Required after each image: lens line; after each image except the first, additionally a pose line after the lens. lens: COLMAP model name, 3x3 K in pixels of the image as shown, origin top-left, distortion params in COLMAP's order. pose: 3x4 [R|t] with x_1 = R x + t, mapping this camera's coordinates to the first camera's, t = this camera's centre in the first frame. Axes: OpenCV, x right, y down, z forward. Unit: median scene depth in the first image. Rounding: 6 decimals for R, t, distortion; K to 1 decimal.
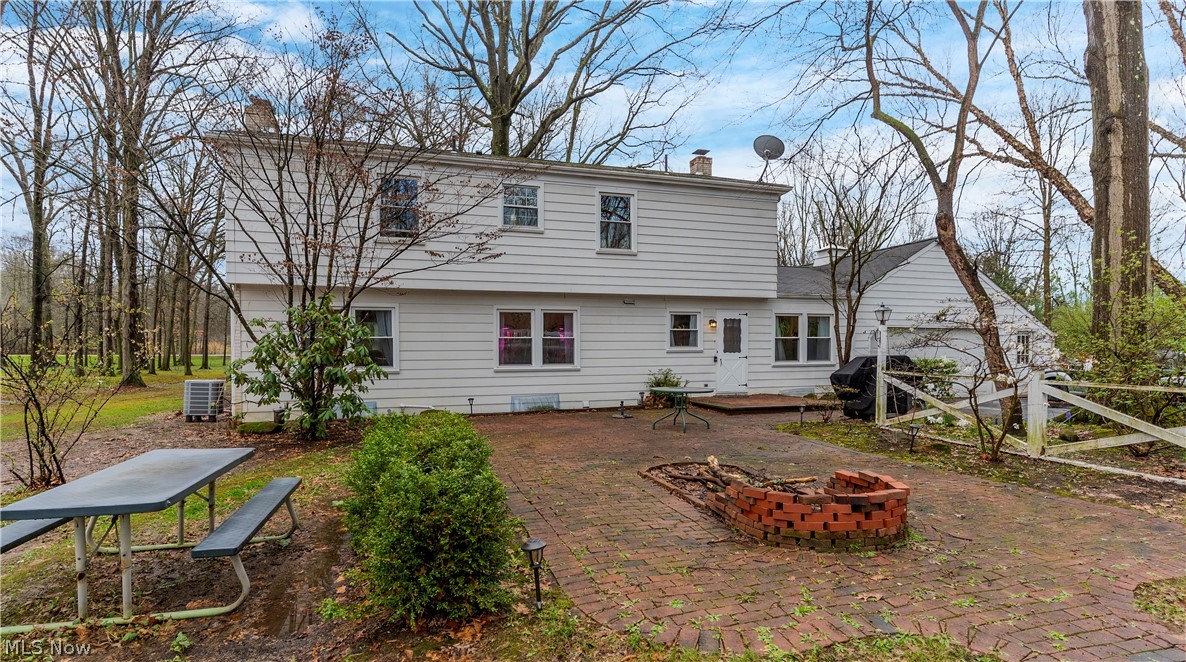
lens RADIAL K [[562.0, 0, 590.8], [0, 562.0, 332.3], [0, 0, 1]] dist [0.001113, 0.000359]
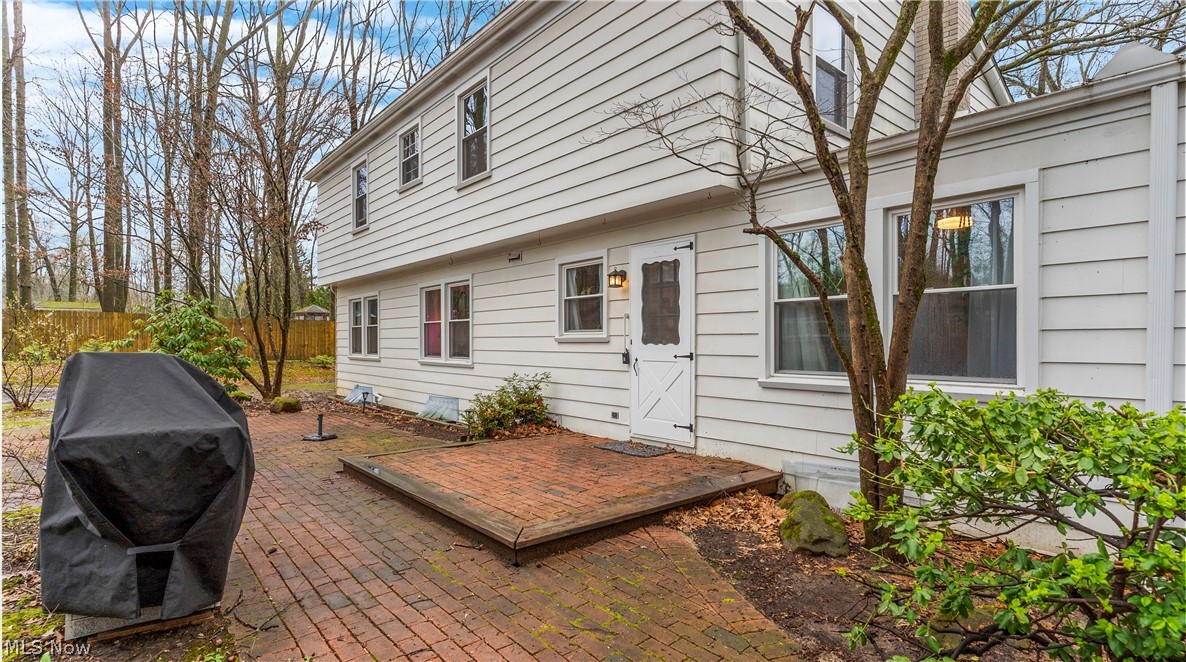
lens RADIAL K [[562.0, 0, 590.8], [0, 562.0, 332.3], [0, 0, 1]] dist [0.001113, 0.000359]
pose [[0.397432, -0.010589, -0.917570, 0.613910], [0.026037, 0.999661, -0.000258, 0.026569], [0.917262, -0.023788, 0.397573, 0.795685]]
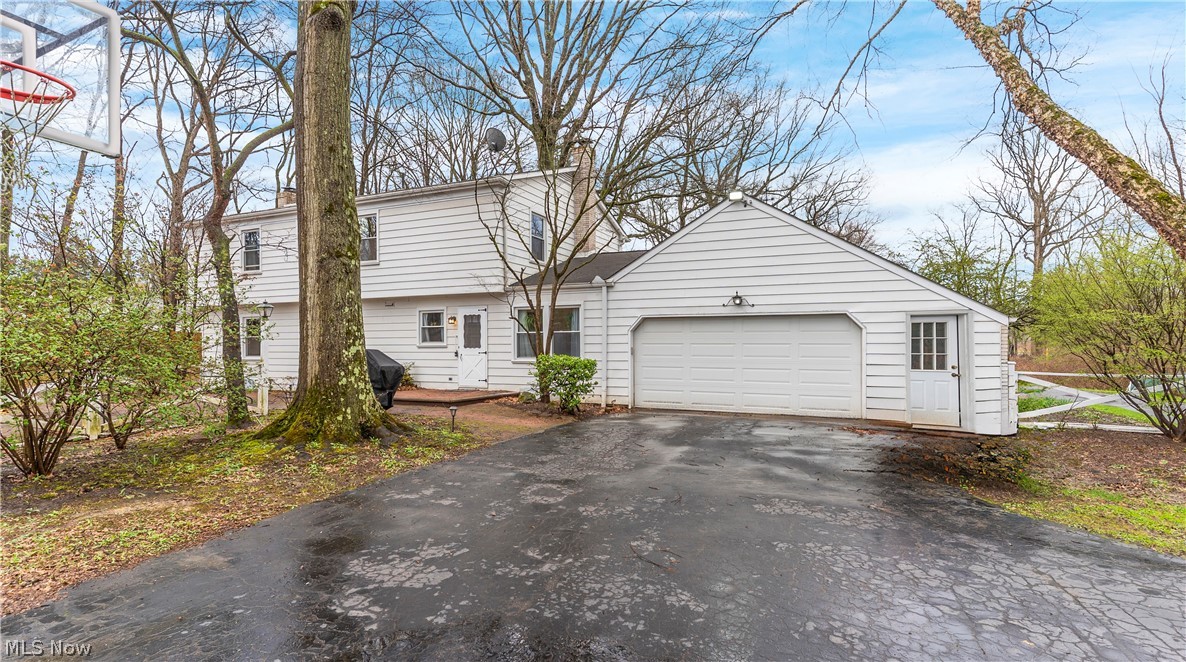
lens RADIAL K [[562.0, 0, 590.8], [0, 562.0, 332.3], [0, 0, 1]] dist [0.001113, 0.000359]
pose [[0.756864, -0.013027, -0.653442, 1.088925], [0.025430, 0.999631, 0.009526, 0.003316], [0.653077, -0.023827, 0.756916, 0.372189]]
